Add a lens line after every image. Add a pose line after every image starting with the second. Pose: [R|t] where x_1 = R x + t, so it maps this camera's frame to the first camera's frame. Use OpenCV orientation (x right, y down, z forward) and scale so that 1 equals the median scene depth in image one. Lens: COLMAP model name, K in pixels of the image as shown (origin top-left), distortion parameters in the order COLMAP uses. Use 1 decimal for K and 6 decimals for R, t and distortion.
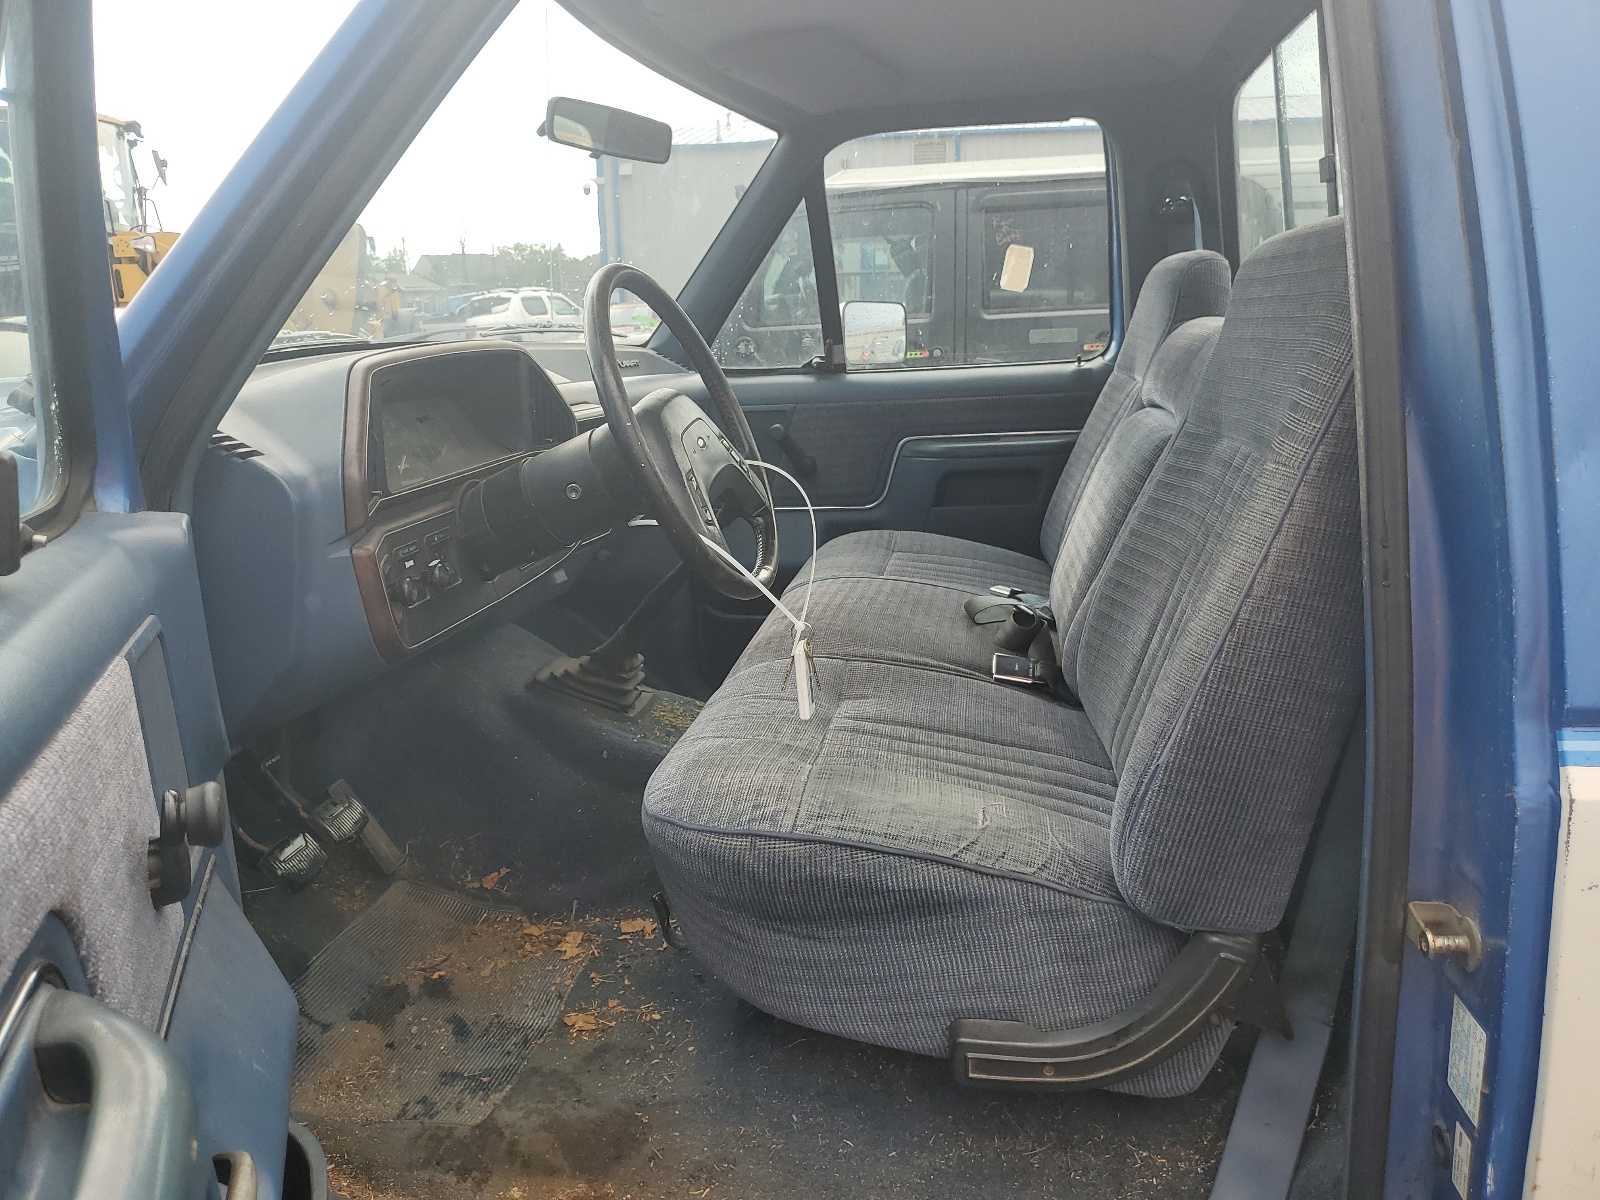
lens RADIAL K [[1217.7, 0, 800.0], [0, 1217.7, 600.0], [0, 0, 1]] dist [0.002908, 0.002348]
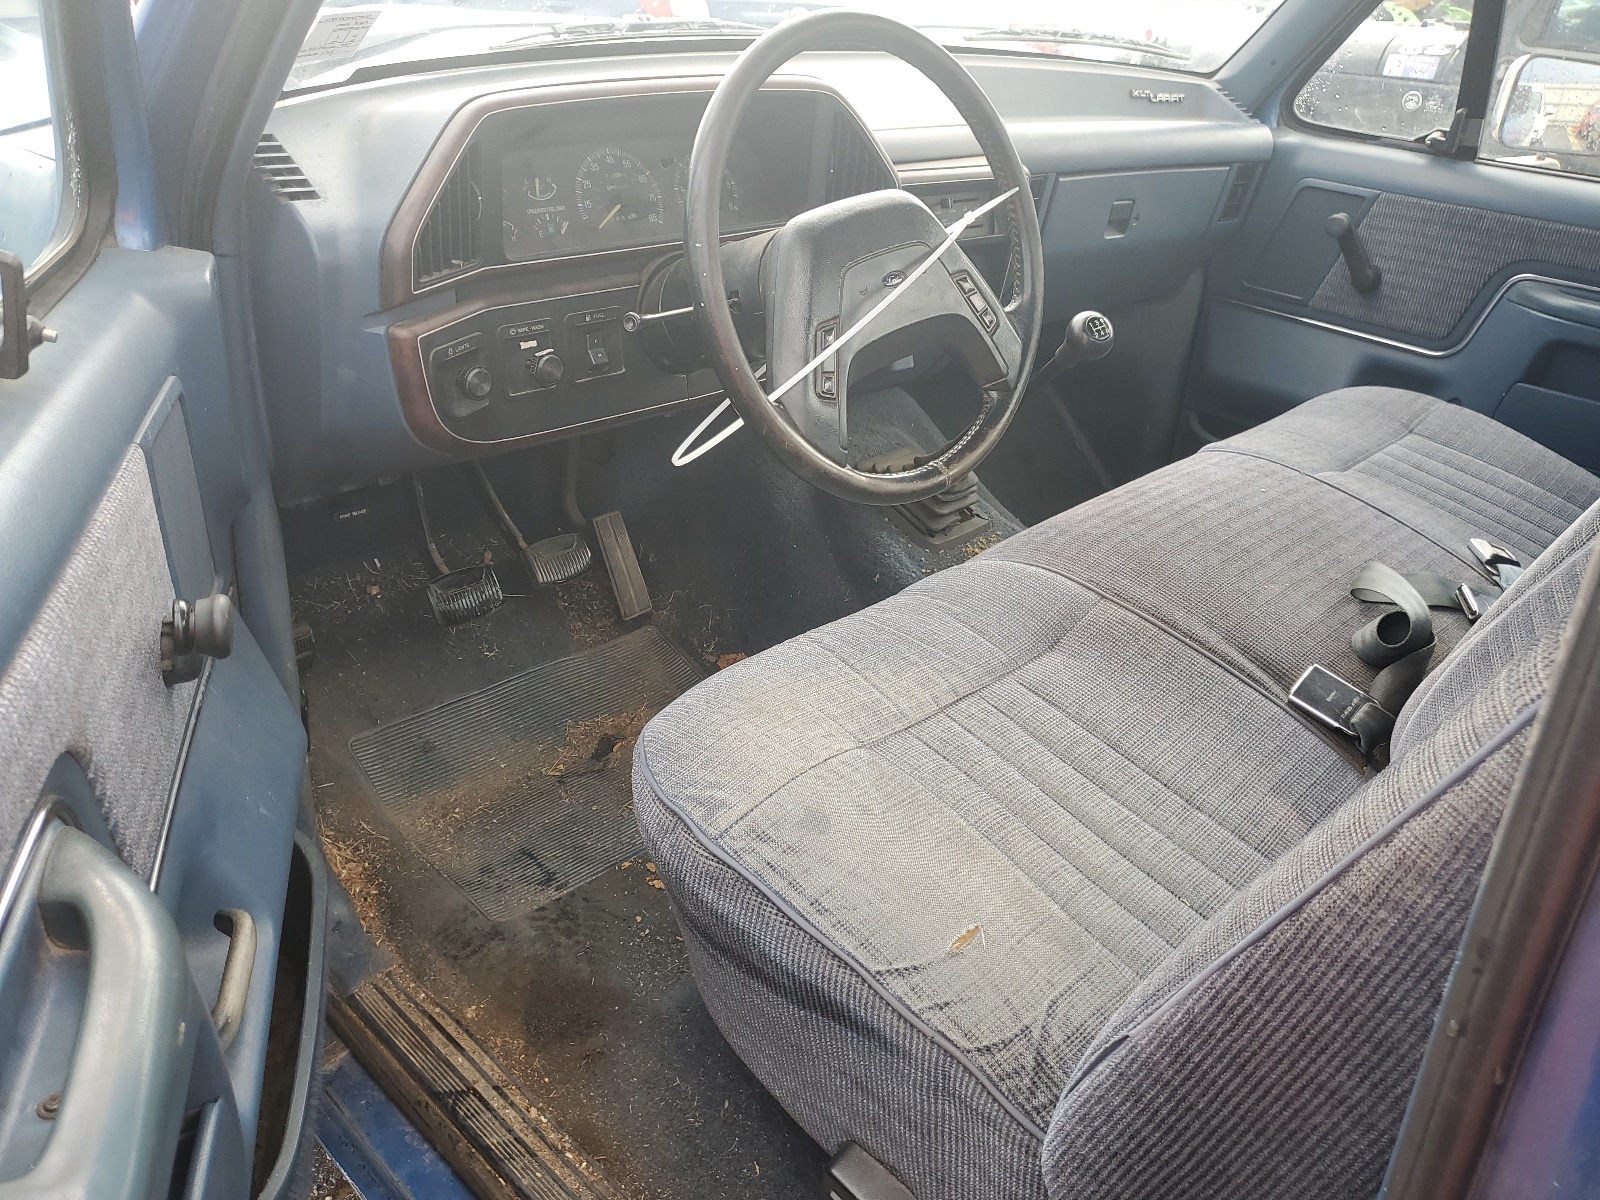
lens RADIAL K [[1244.9, 0, 800.1], [0, 1244.9, 576.5], [0, 0, 1]] dist [-0.055677, 0.002433]
pose [[0.805893, 0.354756, -0.474009, 0.348772], [-0.229441, 0.925177, 0.302330, -0.211837], [0.545795, -0.134888, 0.826990, 0.405717]]
